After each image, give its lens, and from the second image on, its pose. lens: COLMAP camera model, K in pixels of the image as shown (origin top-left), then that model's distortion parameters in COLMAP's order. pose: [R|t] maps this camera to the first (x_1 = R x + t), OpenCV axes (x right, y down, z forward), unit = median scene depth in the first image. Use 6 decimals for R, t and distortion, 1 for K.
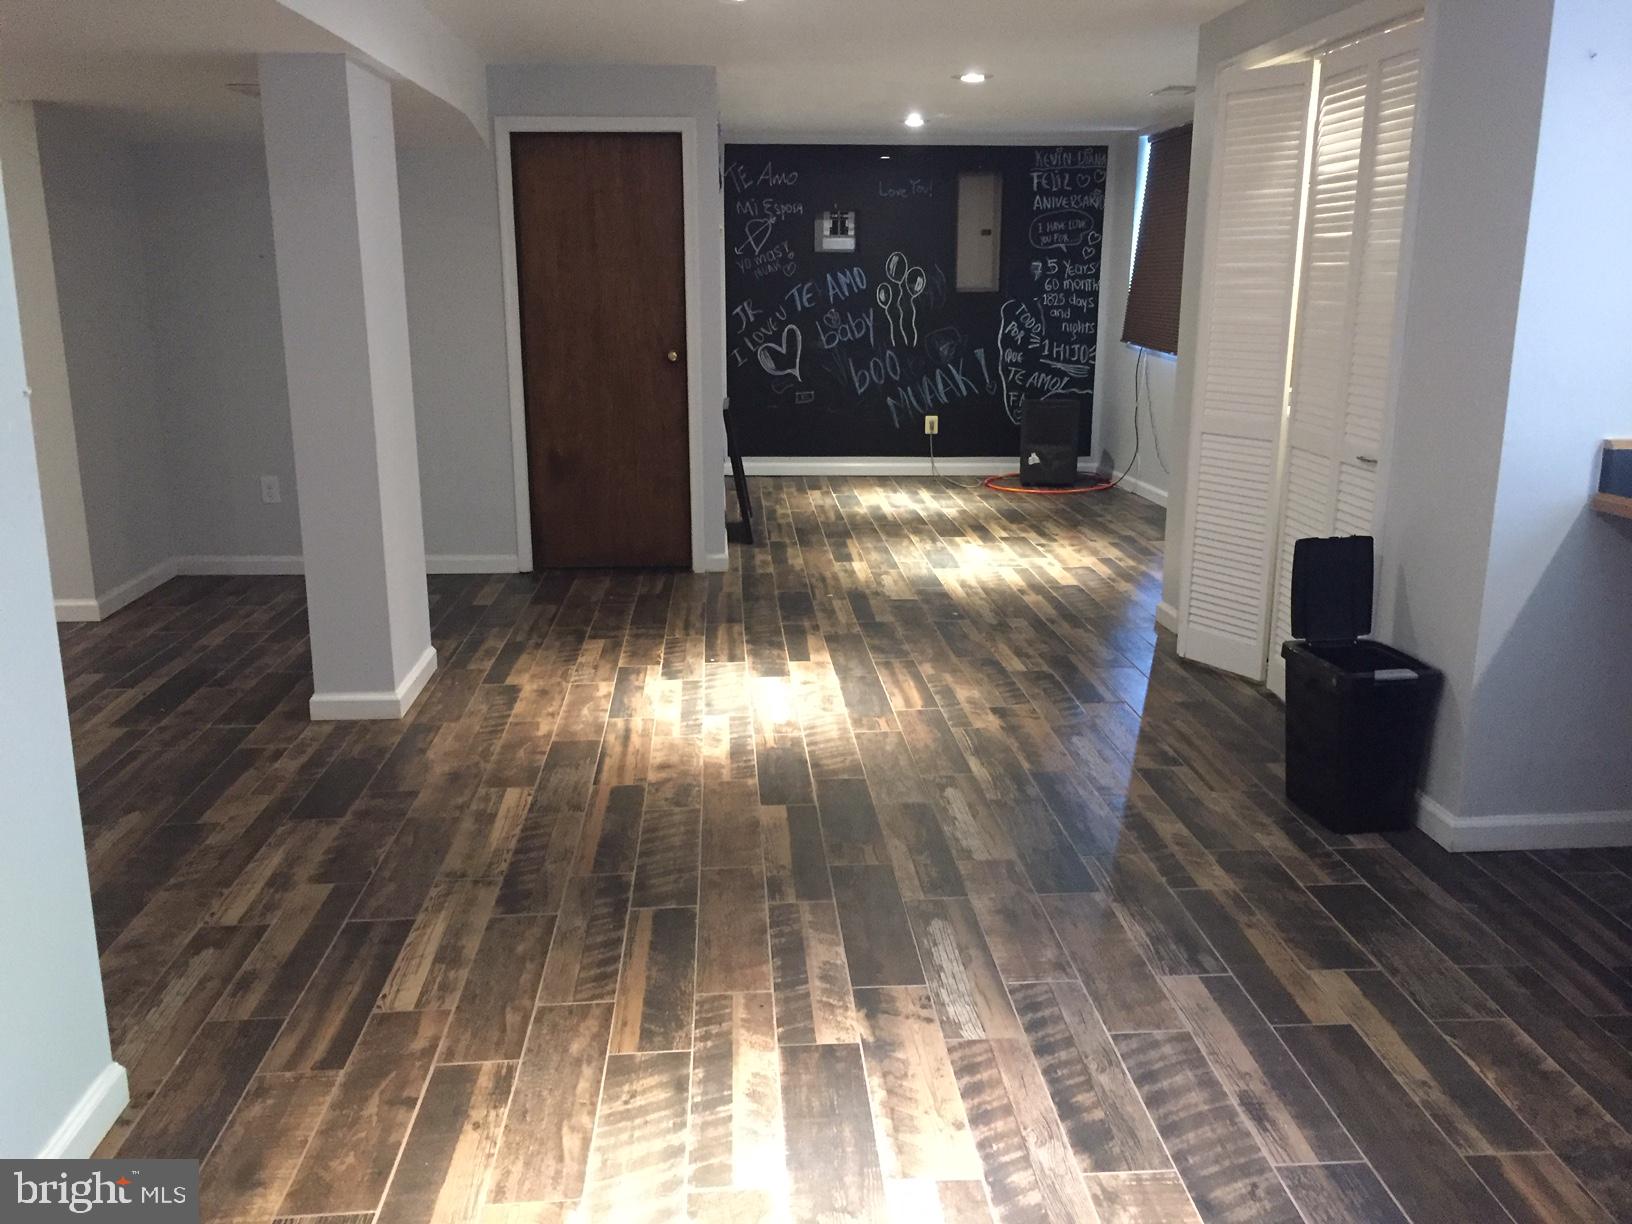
lens RADIAL K [[1399.2, 0, 809.4], [0, 1399.2, 615.9], [0, 0, 1]] dist [0.065110, -0.073030]
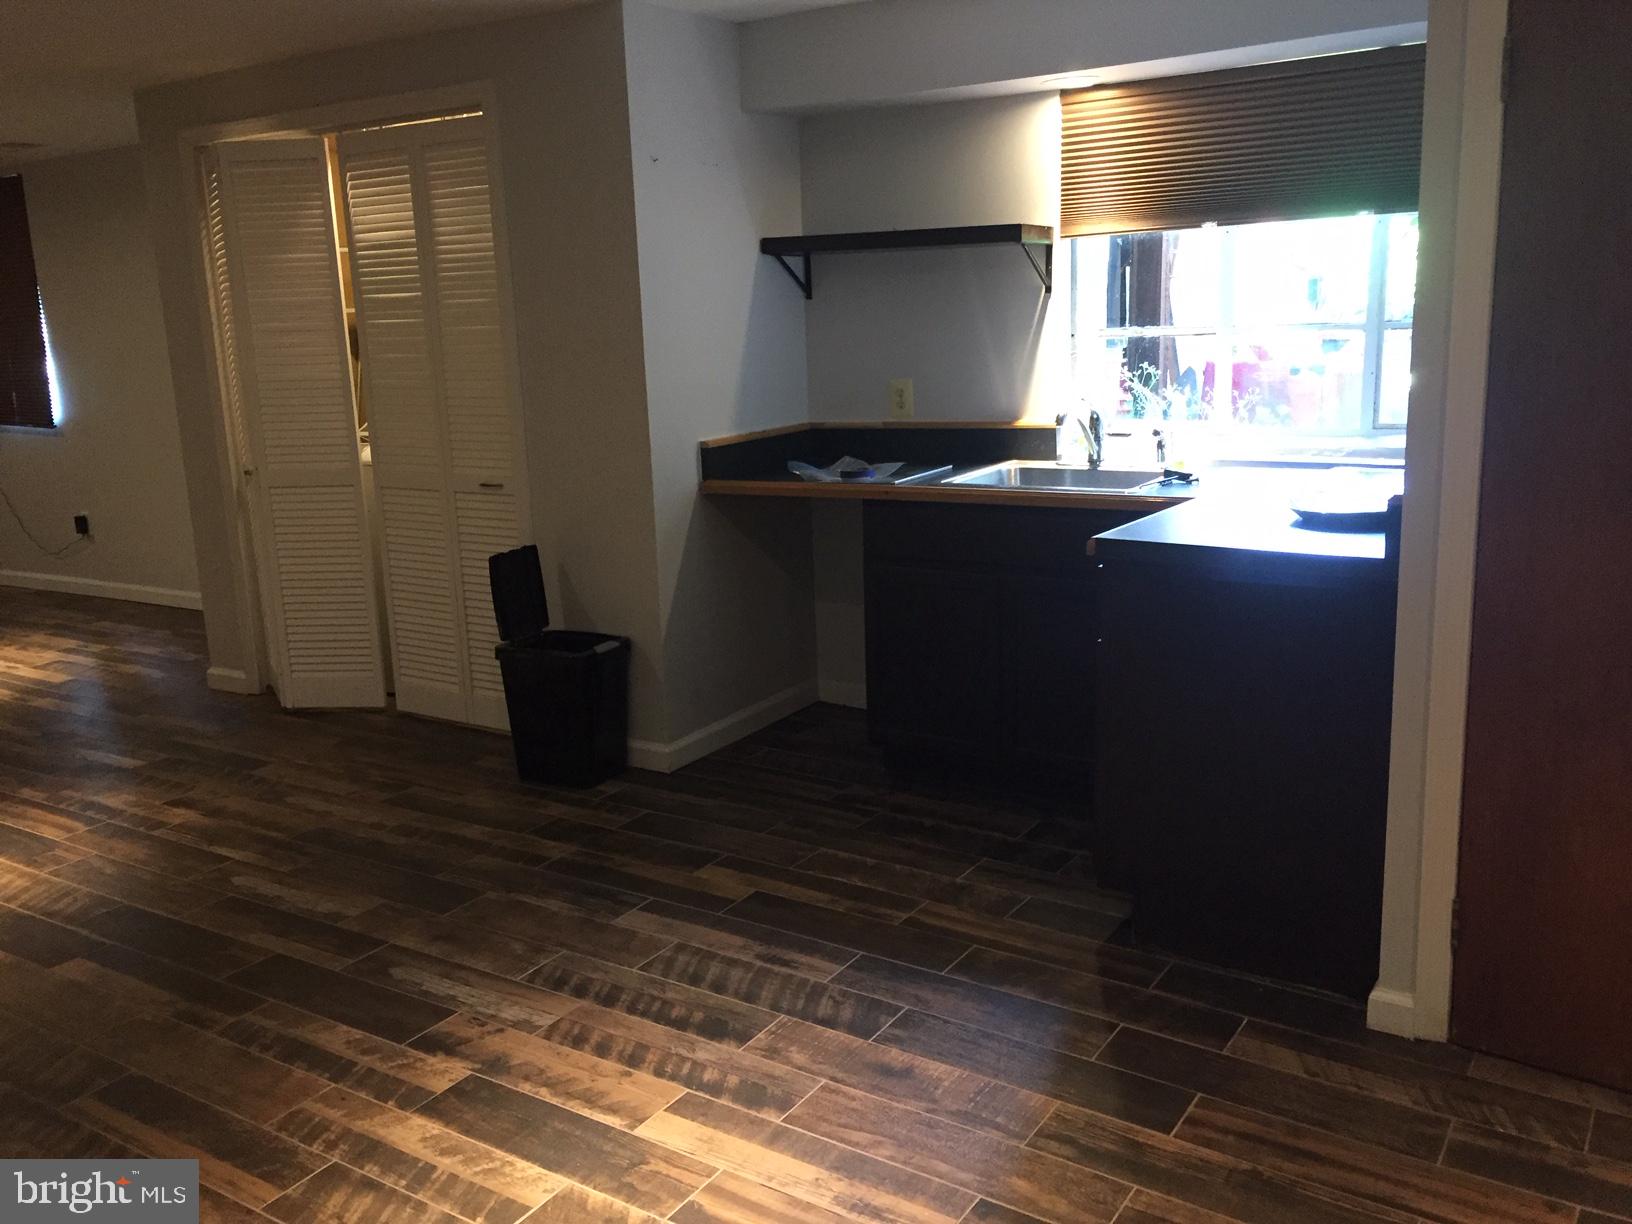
lens RADIAL K [[1399.2, 0, 844.7], [0, 1399.2, 609.9], [0, 0, 1]] dist [0.065110, -0.073030]
pose [[0.591976, -0.195025, 0.782004, -0.491148], [0.229370, 0.970925, 0.068507, -0.030709], [-0.772628, 0.138813, 0.619498, 0.090672]]
